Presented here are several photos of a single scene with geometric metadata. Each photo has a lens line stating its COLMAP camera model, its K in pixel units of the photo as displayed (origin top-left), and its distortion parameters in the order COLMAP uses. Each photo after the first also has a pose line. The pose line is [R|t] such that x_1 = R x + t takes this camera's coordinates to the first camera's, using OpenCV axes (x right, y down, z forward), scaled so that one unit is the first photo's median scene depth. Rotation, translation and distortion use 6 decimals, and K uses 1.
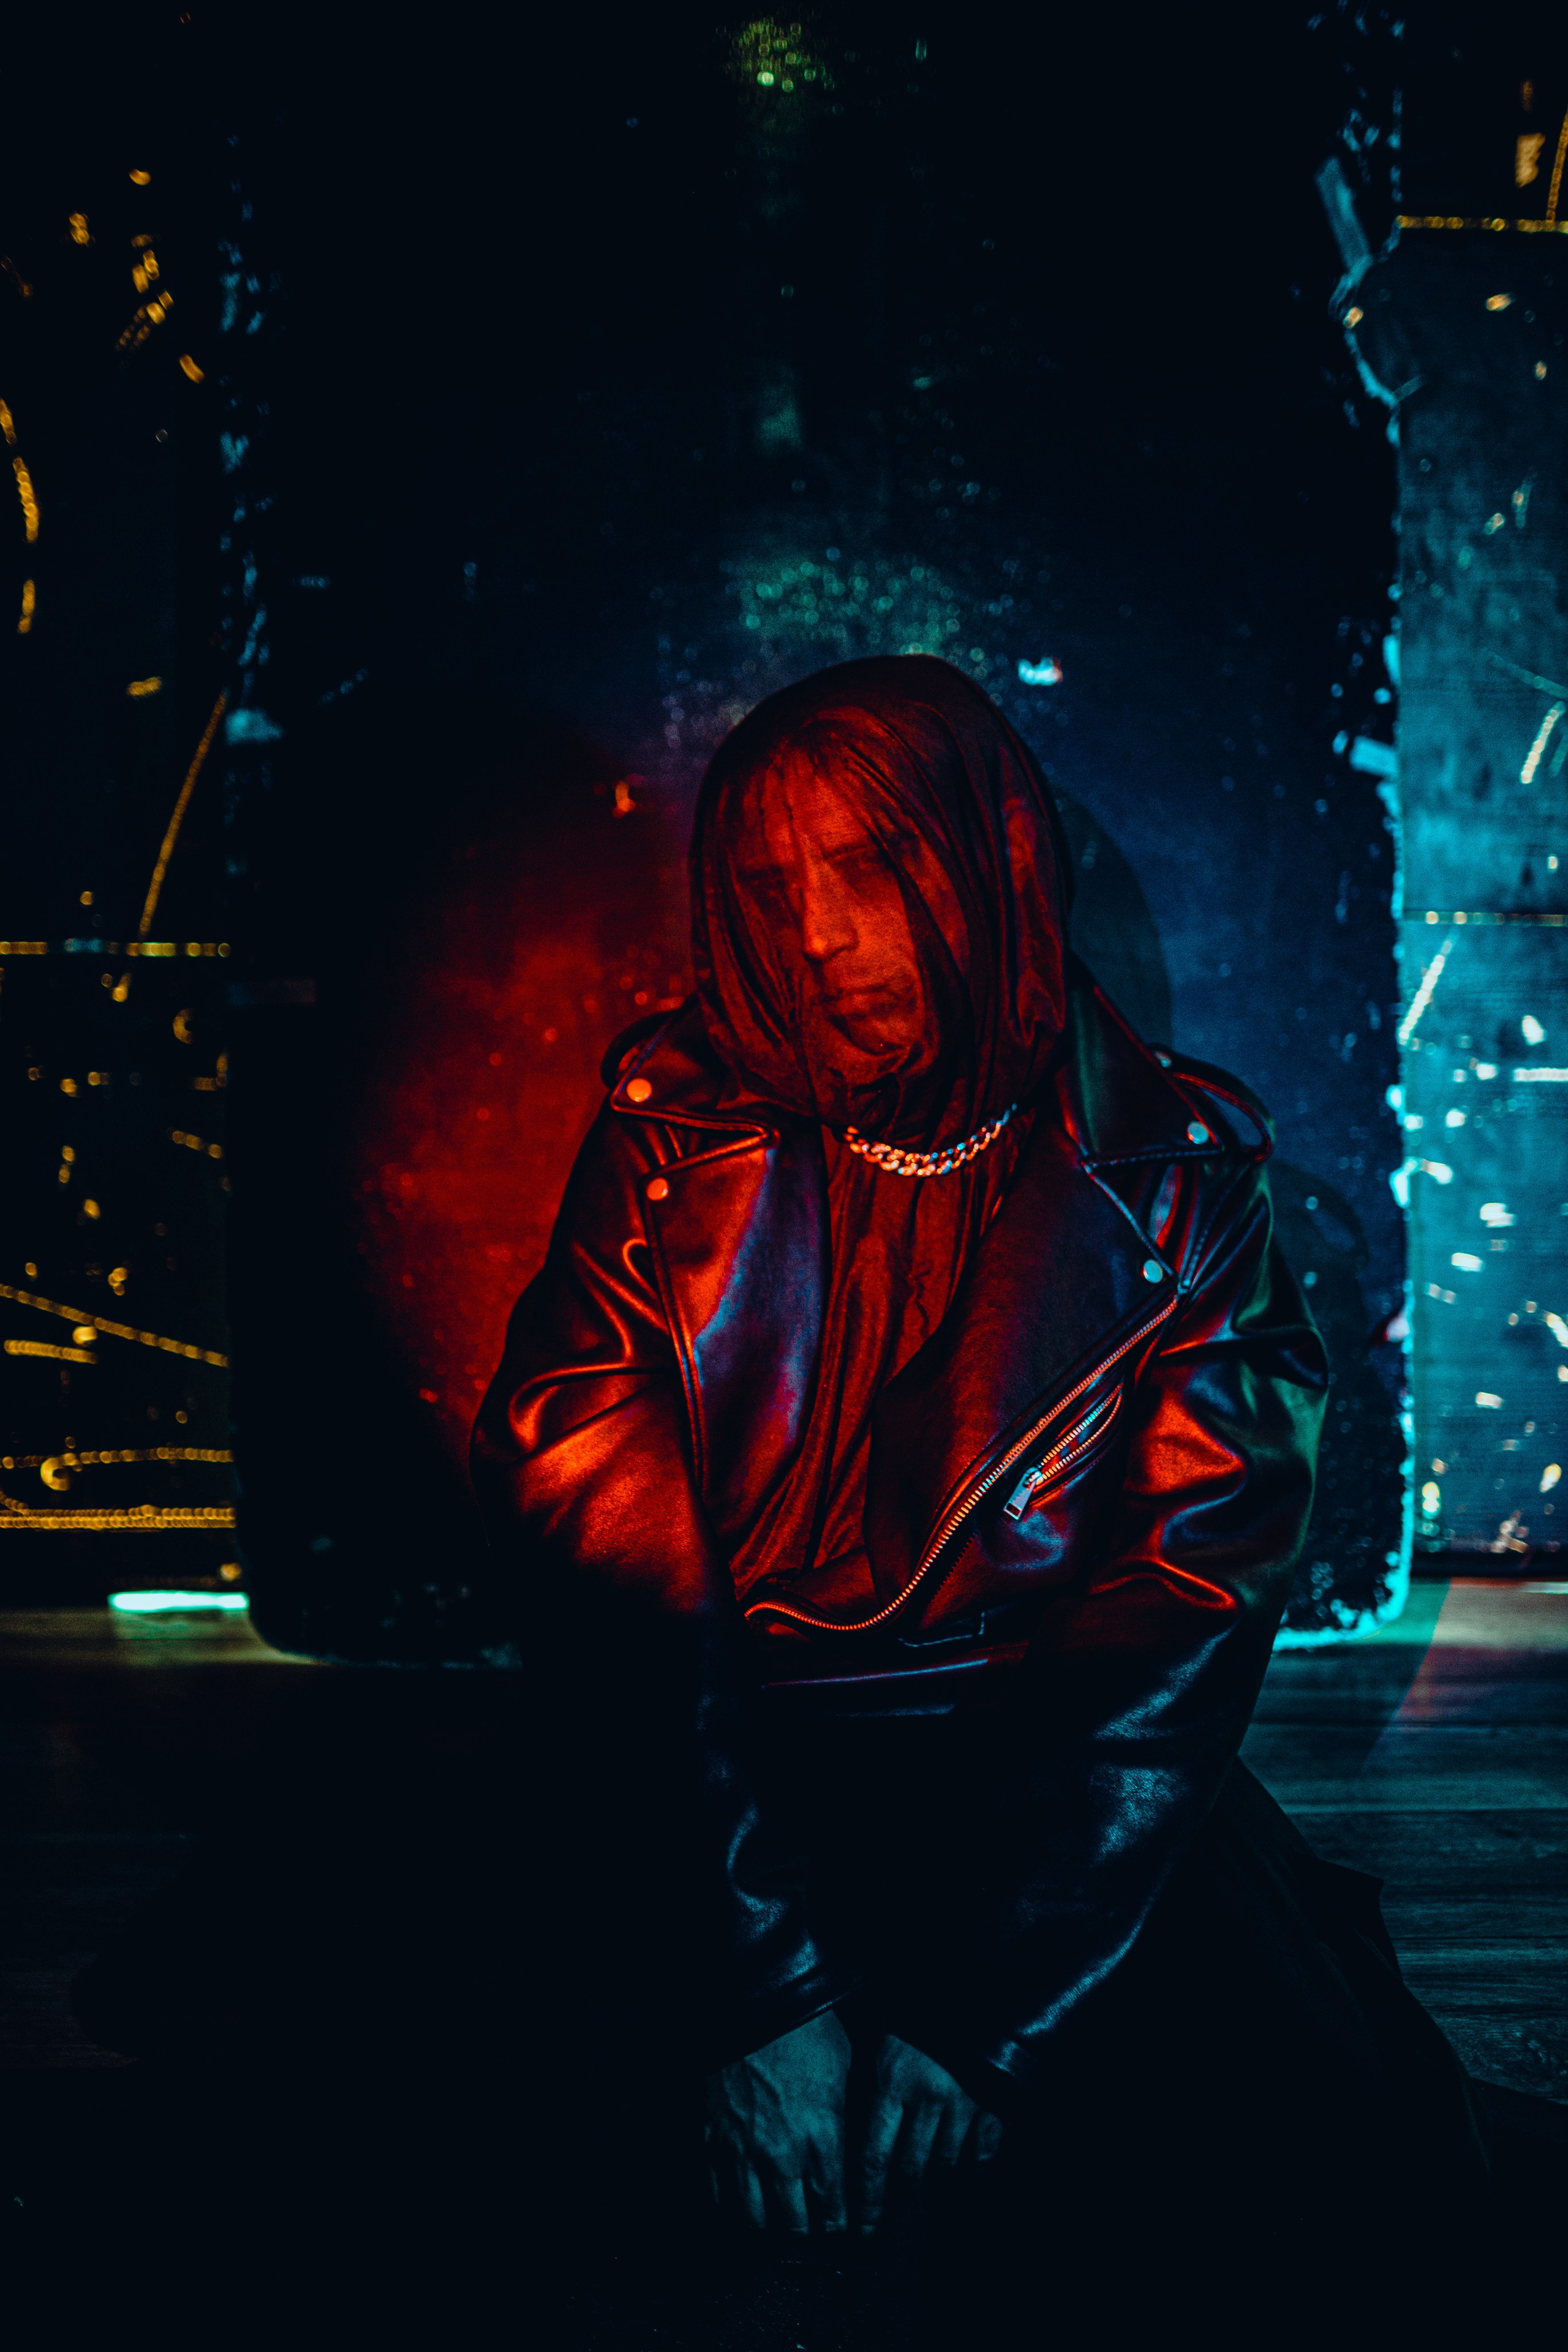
lens RADIAL K [[2921.3, 0, 782.9], [0, 2921.3, 1181.9], [0, 0, 1]] dist [-0.045867, 0.088119]
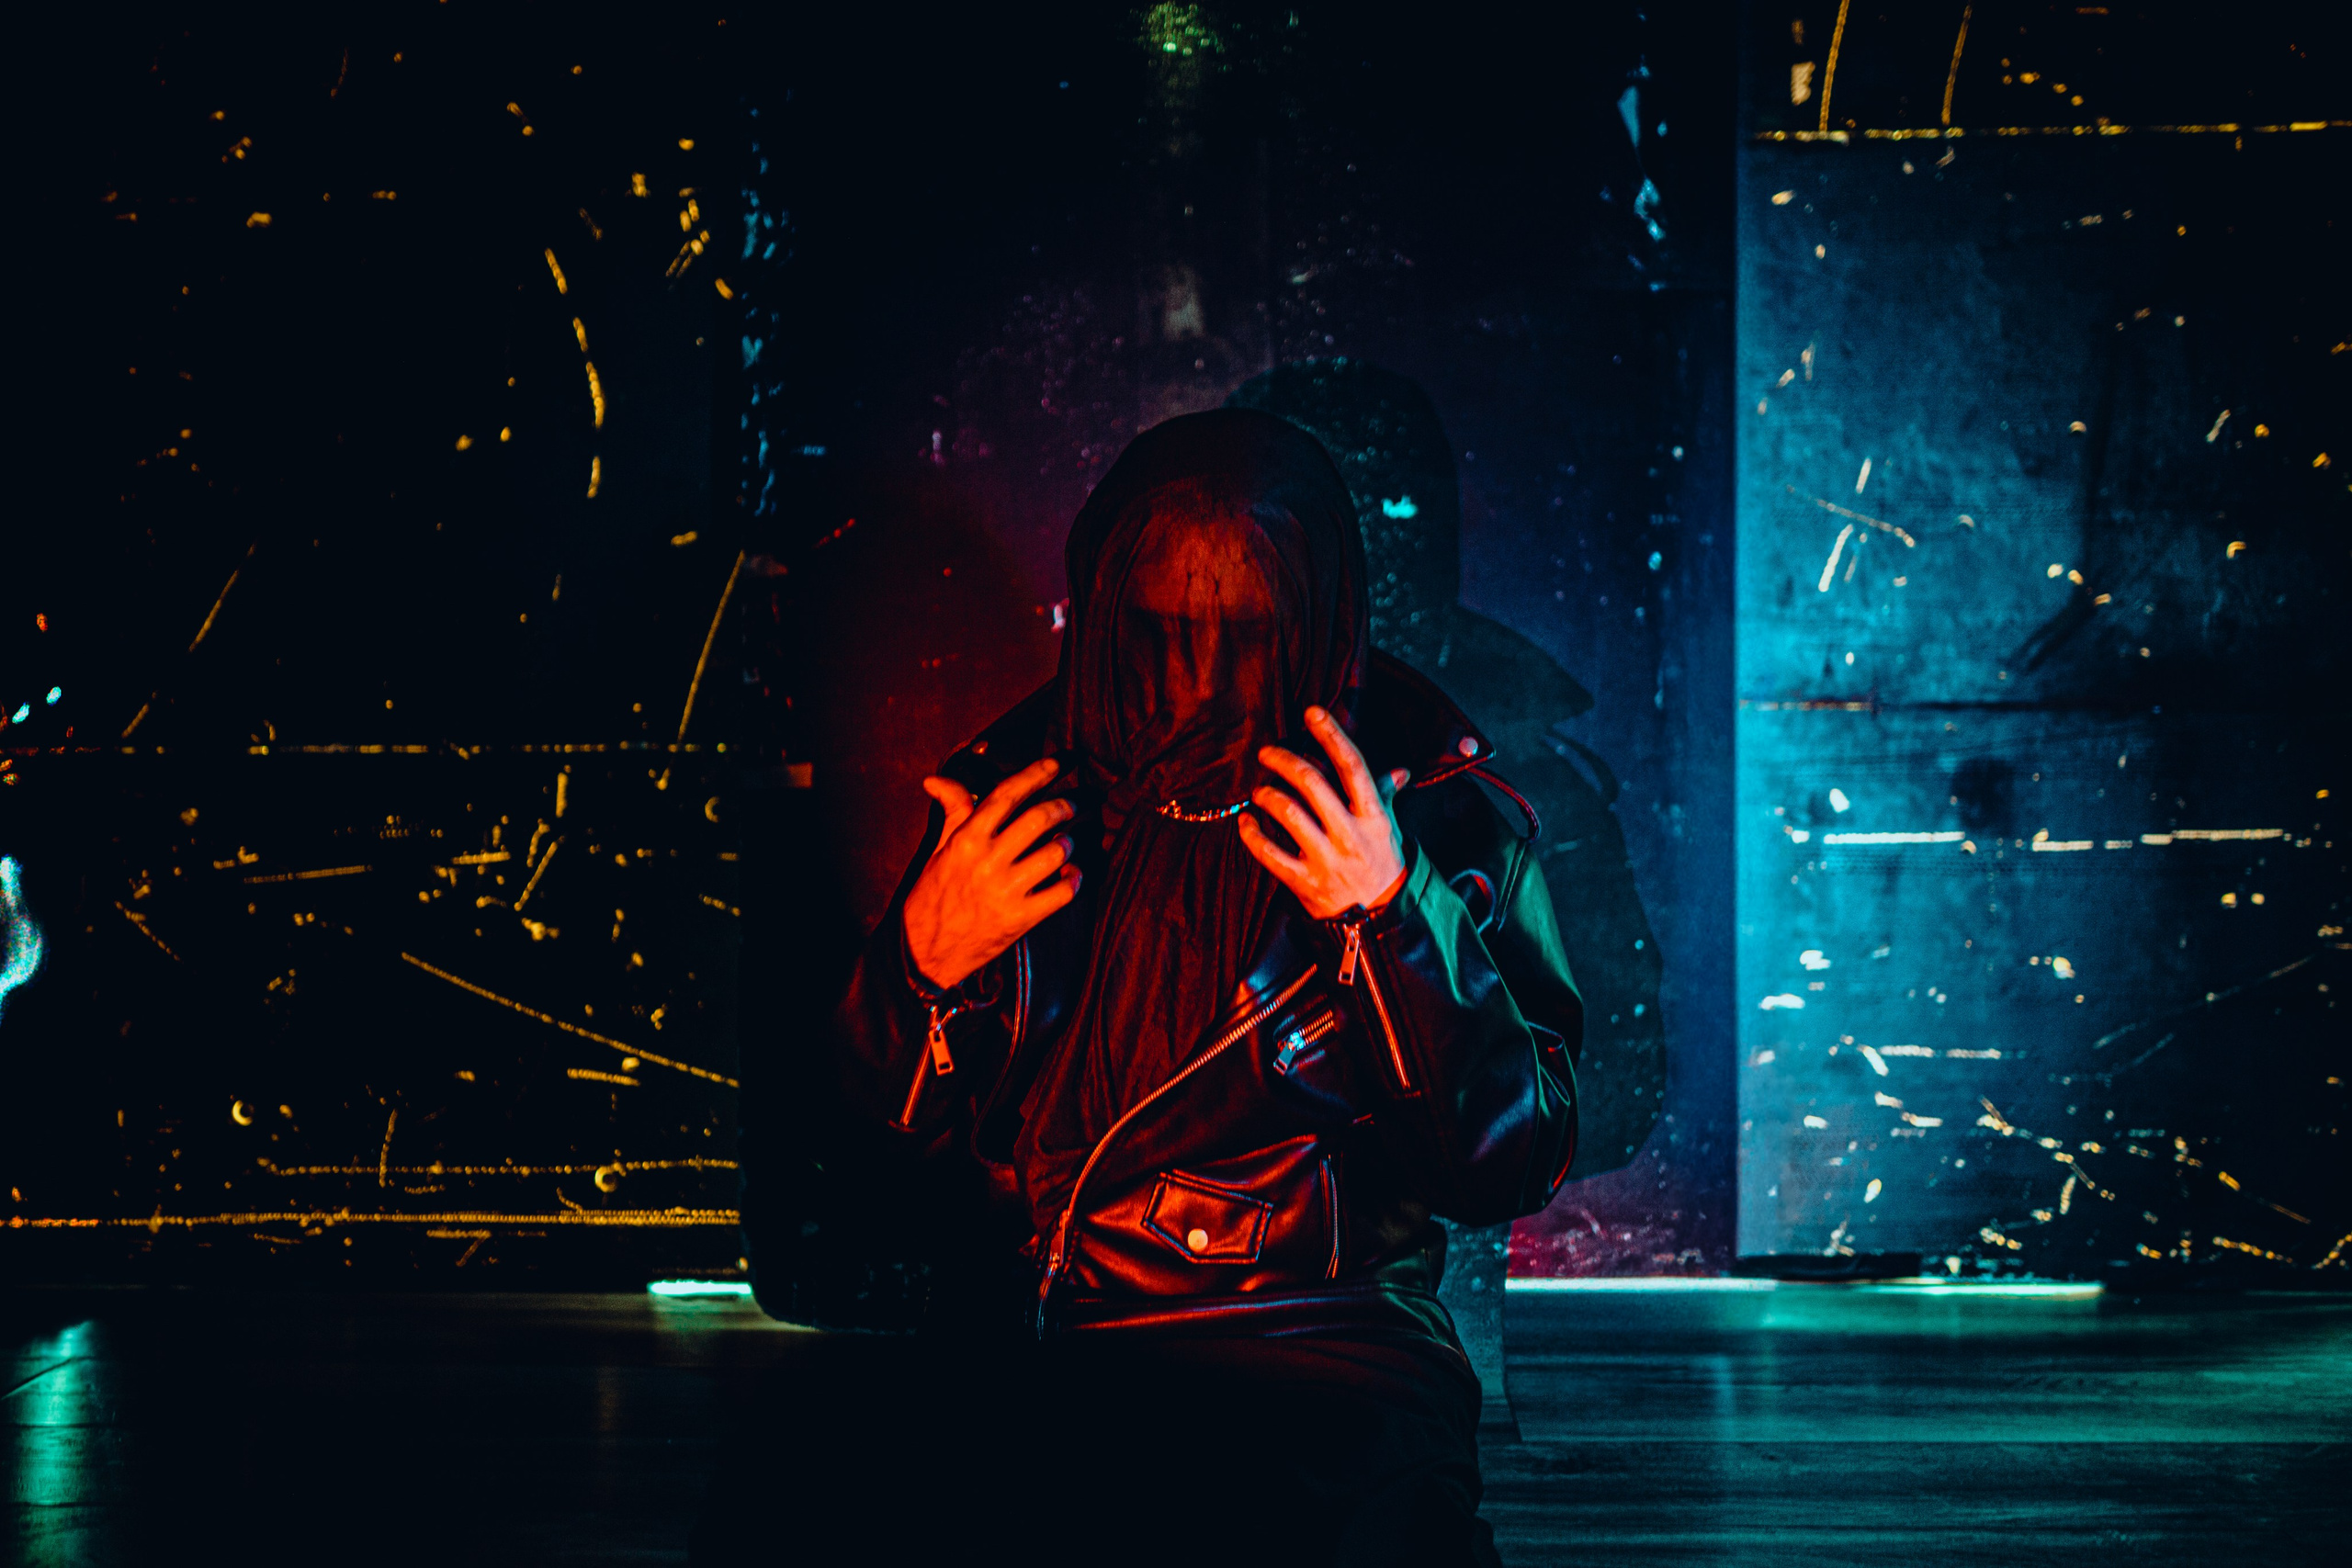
lens RADIAL K [[2921.0, 0, 1180.2], [0, 2921.0, 775.9], [0, 0, 1]] dist [-0.045867, 0.088119]
pose [[0.992317, -0.015372, -0.122760, 0.141098], [-0.000130, 0.992121, -0.125280, 0.086183], [0.123718, 0.124333, 0.984497, -0.189645]]
